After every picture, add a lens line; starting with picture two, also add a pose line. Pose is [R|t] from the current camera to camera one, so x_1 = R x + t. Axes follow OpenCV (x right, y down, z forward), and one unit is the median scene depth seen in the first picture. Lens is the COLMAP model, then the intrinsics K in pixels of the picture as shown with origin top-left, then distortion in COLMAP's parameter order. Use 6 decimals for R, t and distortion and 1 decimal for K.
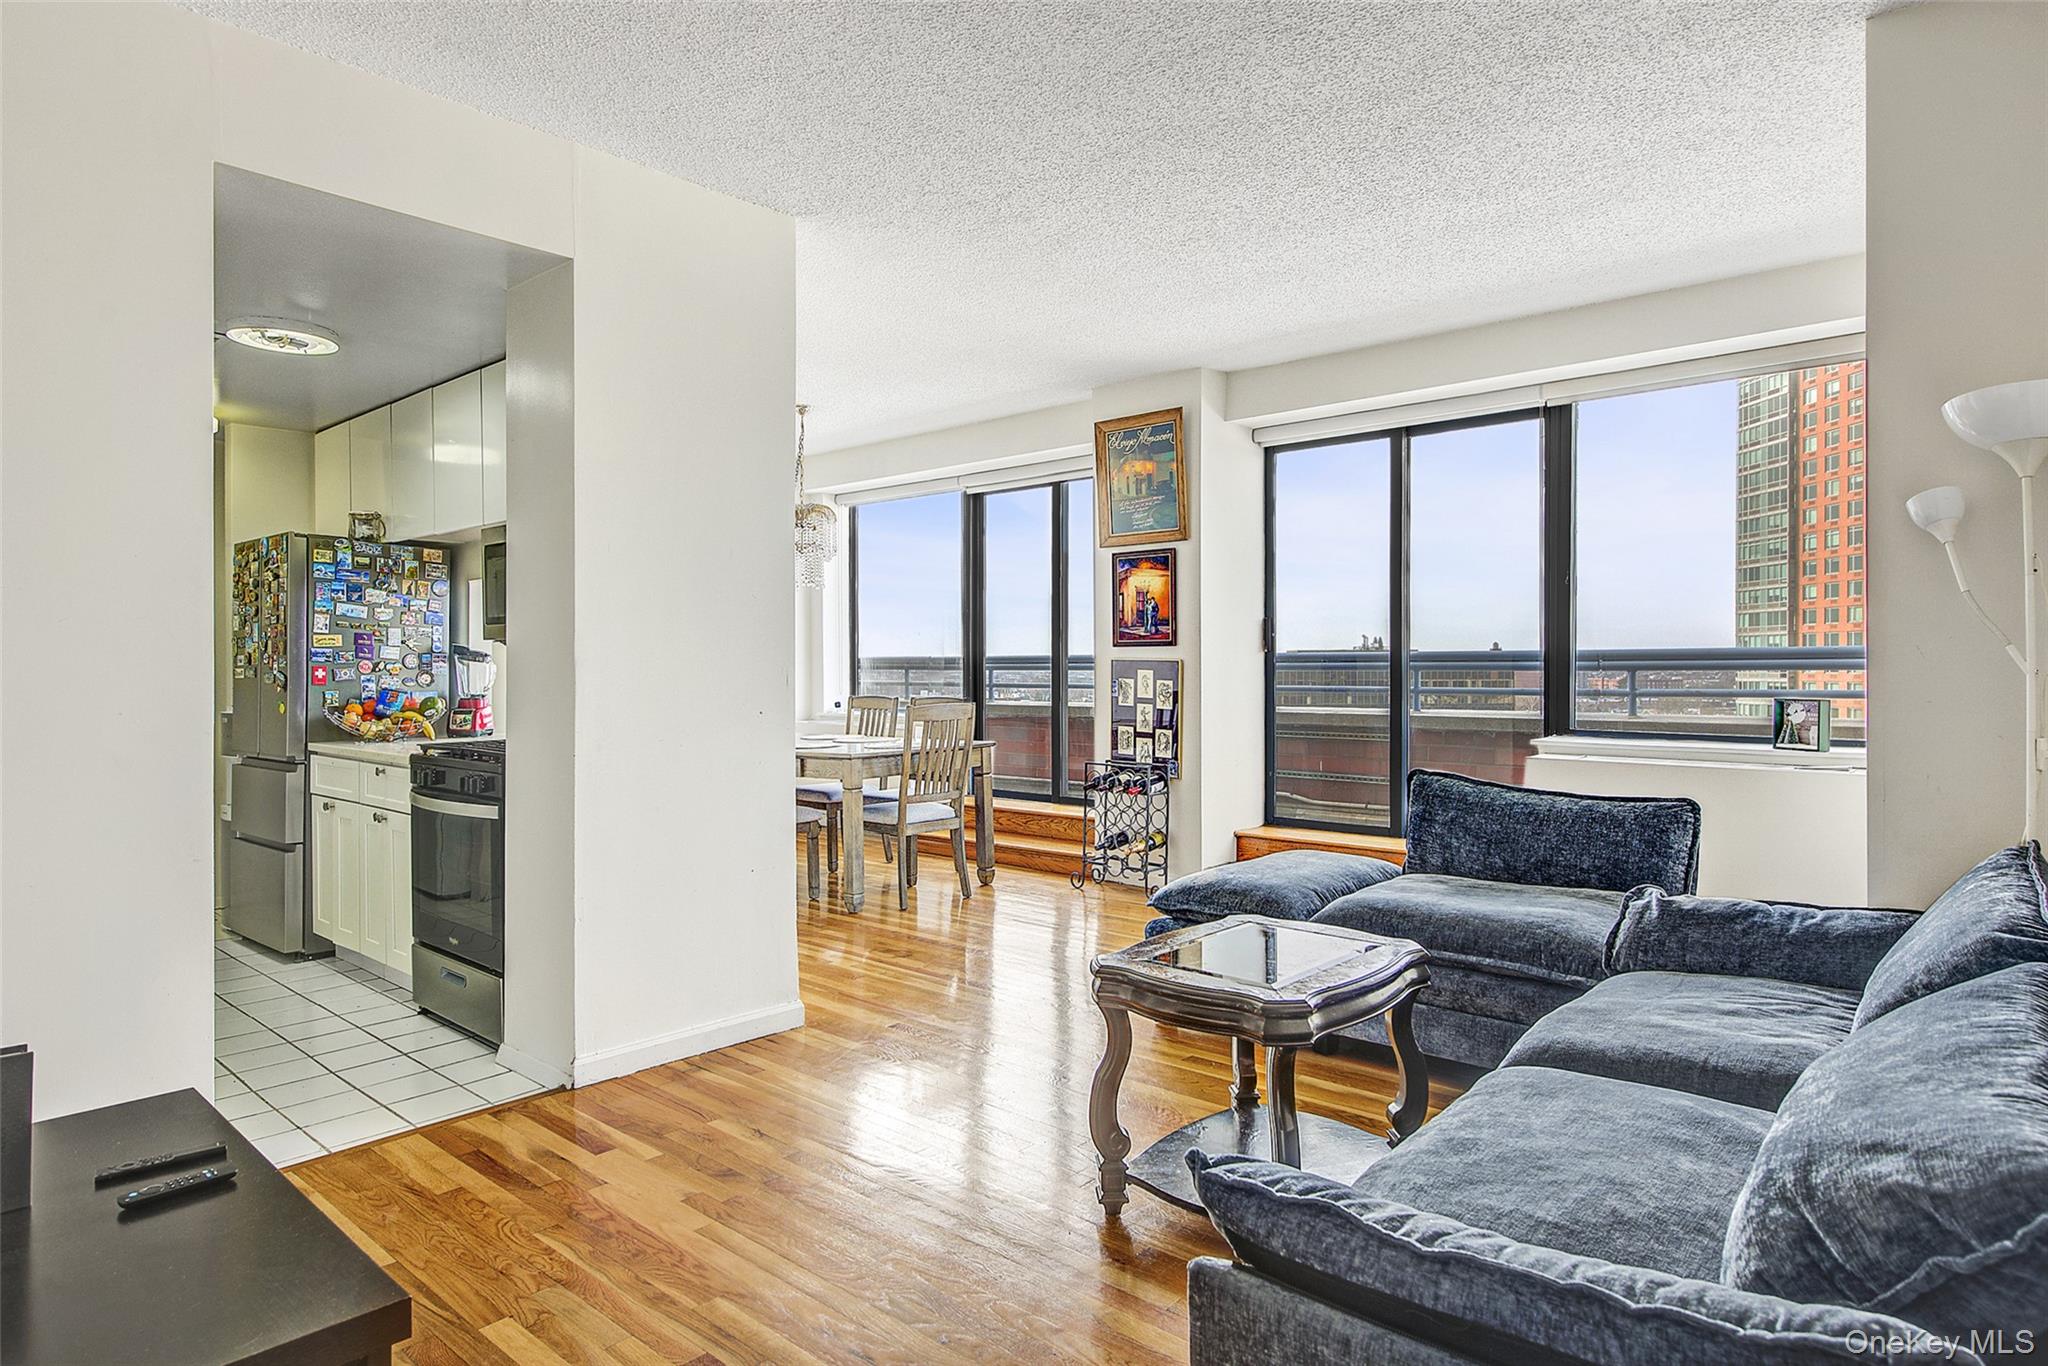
lens RADIAL K [[1164.6, 0, 1027.0], [0, 1164.6, 672.5], [0, 0, 1]] dist [0.005901, -0.006896]
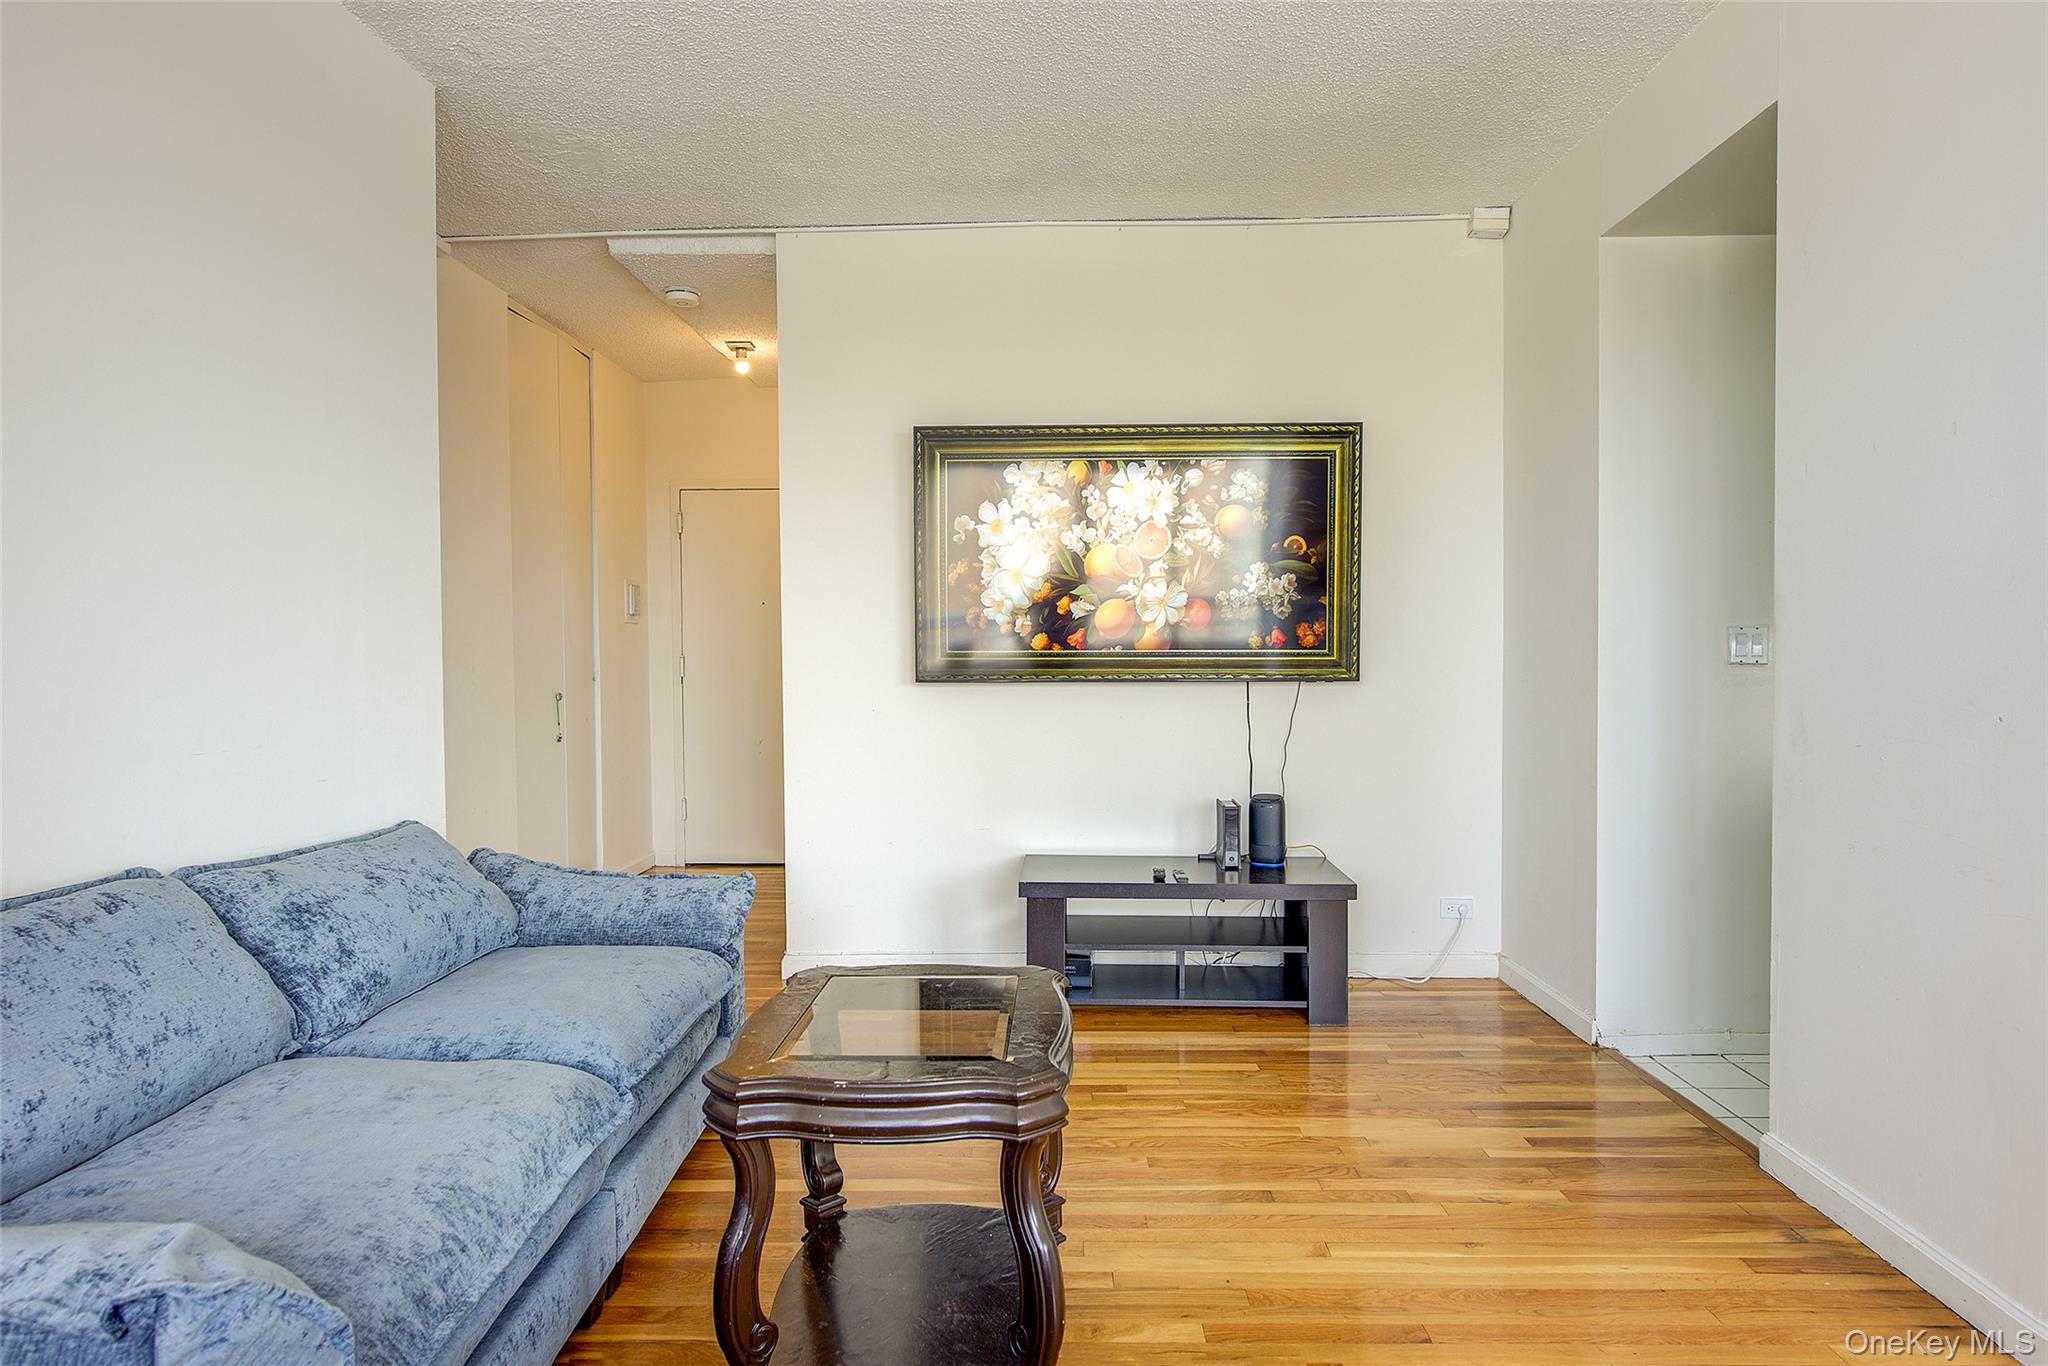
lens RADIAL K [[1204.6, 0, 1036.0], [0, 1204.6, 681.7], [0, 0, 1]] dist [0.011621, 0.001010]
pose [[-0.753317, 0.024971, -0.657183, 0.283022], [0.006096, 0.999501, 0.030990, -0.001032], [0.657629, 0.019339, -0.753094, 0.704617]]
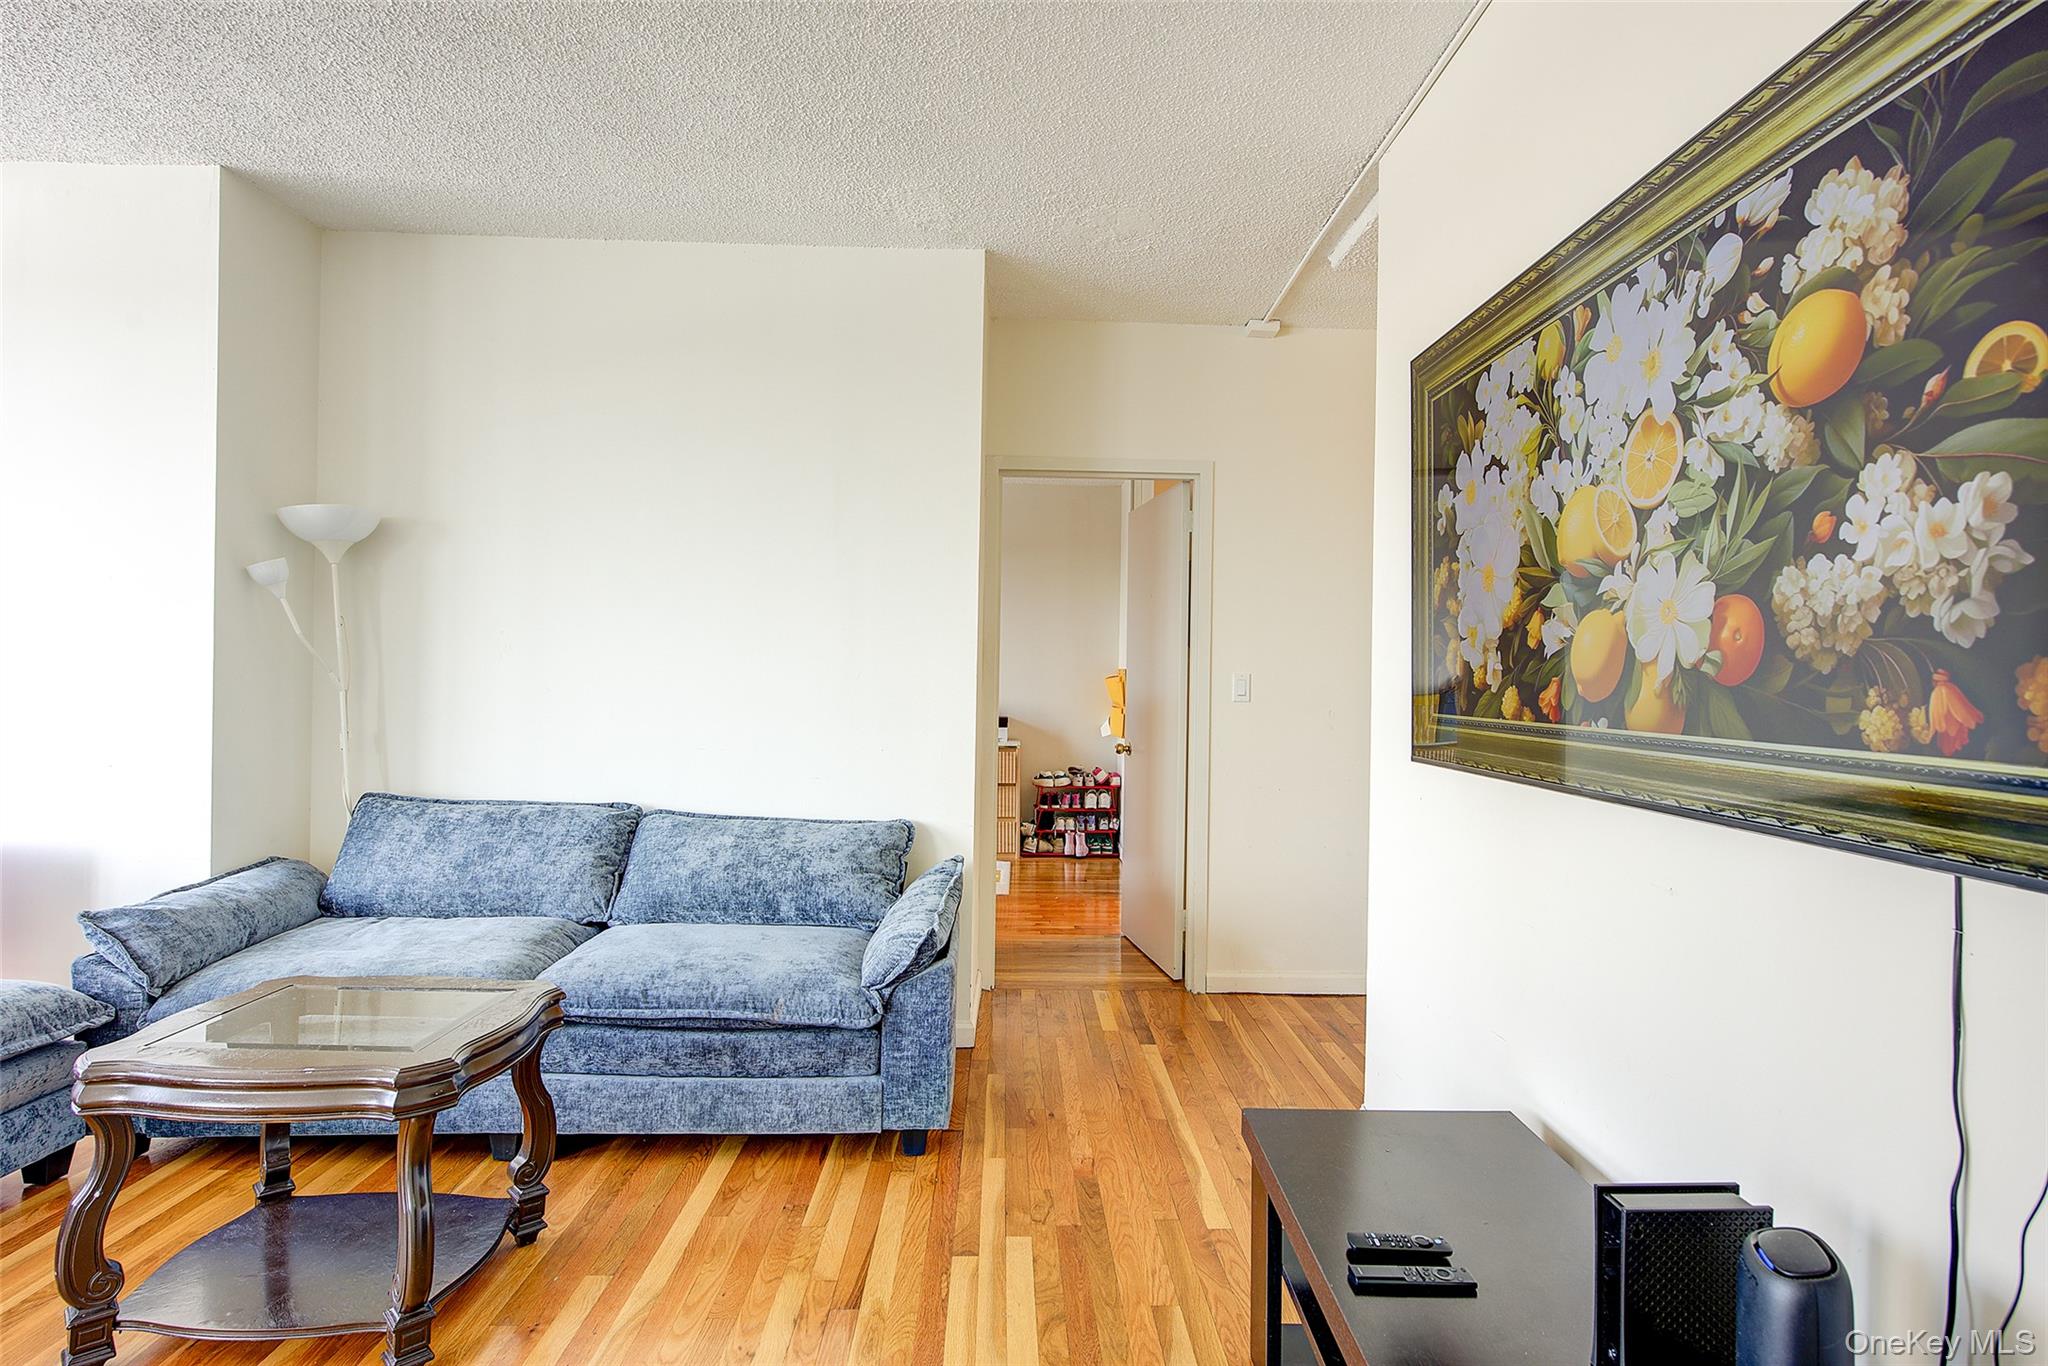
lens RADIAL K [[1018.2, 0, 1019.3], [0, 1018.2, 648.7], [0, 0, 1]] dist [-0.001297, -0.001311]
pose [[-0.677254, 0.017119, 0.735550, -0.303014], [-0.007460, 0.999518, -0.030131, -0.008626], [-0.735711, -0.025894, -0.676800, 0.486722]]
